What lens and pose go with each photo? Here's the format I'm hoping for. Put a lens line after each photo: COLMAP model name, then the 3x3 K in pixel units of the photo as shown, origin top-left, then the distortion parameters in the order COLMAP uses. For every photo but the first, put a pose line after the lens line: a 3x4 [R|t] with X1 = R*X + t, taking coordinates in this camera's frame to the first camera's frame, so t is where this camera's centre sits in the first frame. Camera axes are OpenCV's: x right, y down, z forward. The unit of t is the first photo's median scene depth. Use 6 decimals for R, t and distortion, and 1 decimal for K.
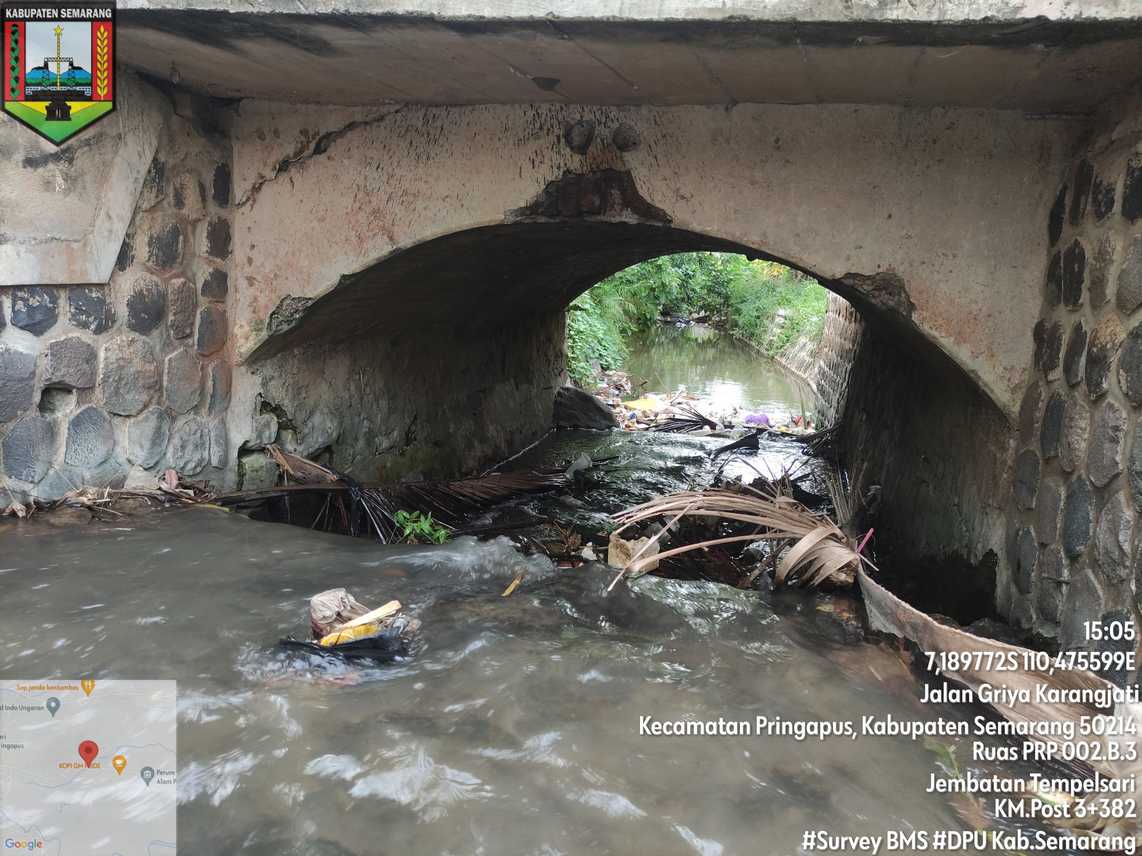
lens RADIAL K [[844.5, 0, 568.2], [0, 844.5, 428.7], [0, 0, 1]] dist [0.049149, -0.053101]
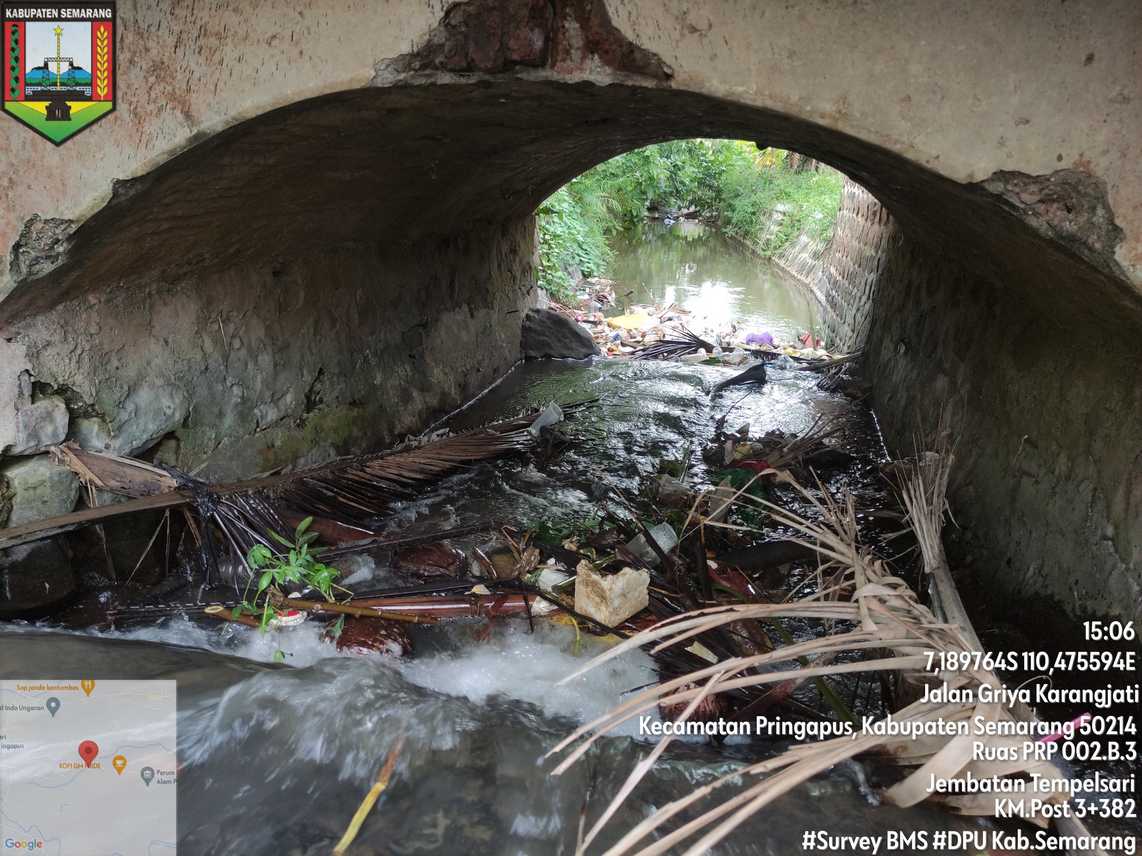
lens RADIAL K [[844.5, 0, 568.2], [0, 844.5, 428.7], [0, 0, 1]] dist [0.049149, -0.053101]
pose [[0.999793, -0.014475, 0.014278, 0.016771], [0.012668, 0.992762, 0.119426, -0.032721], [-0.015903, -0.119221, 0.992740, 0.164408]]
